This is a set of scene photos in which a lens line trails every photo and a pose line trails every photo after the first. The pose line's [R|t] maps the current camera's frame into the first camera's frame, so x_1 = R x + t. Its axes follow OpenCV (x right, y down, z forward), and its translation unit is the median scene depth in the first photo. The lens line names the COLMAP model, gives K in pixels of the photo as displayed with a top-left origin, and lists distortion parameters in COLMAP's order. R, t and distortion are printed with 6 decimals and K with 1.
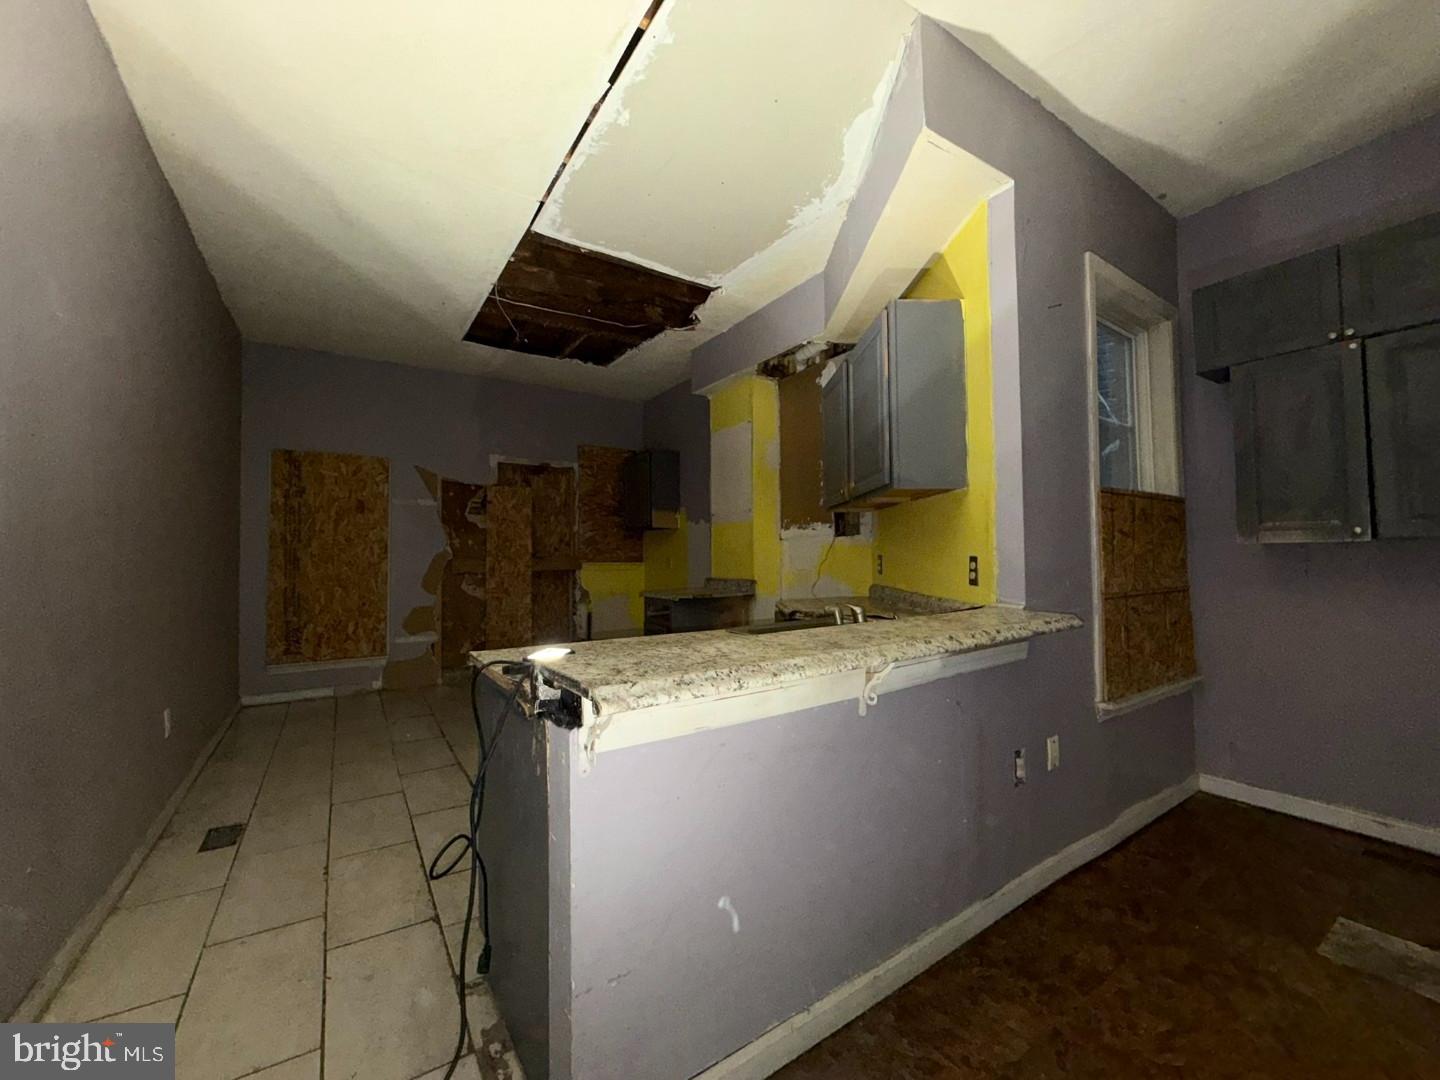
lens RADIAL K [[572.6, 0, 713.4], [0, 572.6, 535.8], [0, 0, 1]] dist [0.000661, -0.000173]
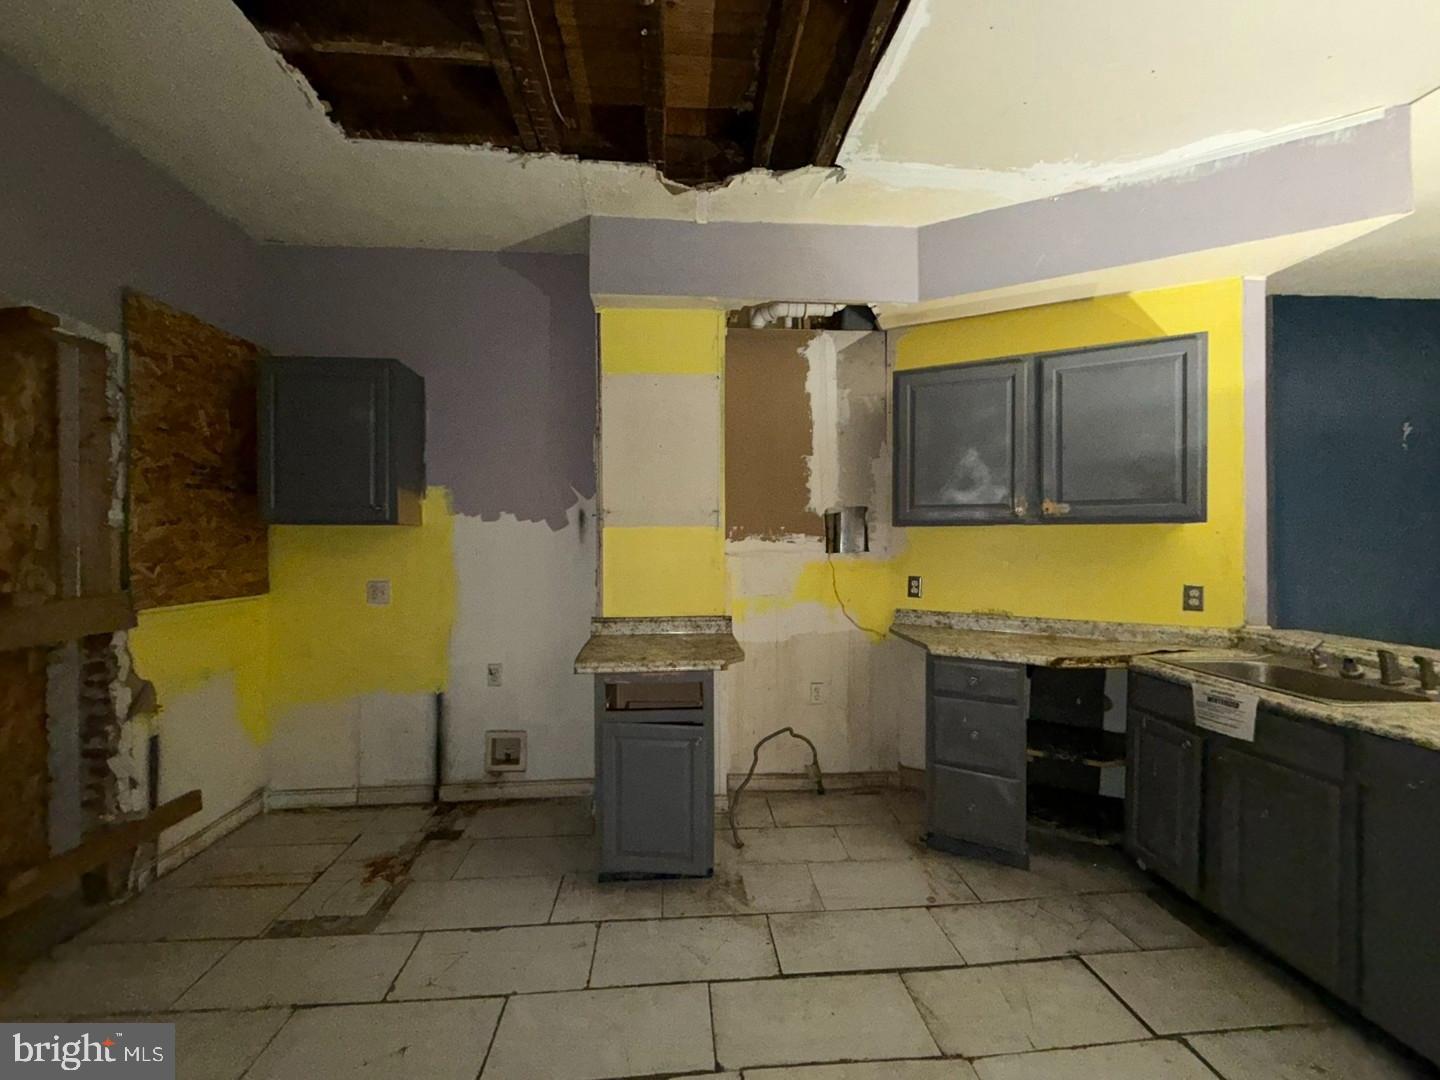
lens RADIAL K [[572.6, 0, 717.2], [0, 572.6, 541.4], [0, 0, 1]] dist [0.000661, -0.000173]
pose [[0.476495, 0.000355, 0.879177, -0.420589], [-0.032190, 0.999336, 0.017043, -0.017185], [-0.878588, -0.036422, 0.476190, 0.547278]]
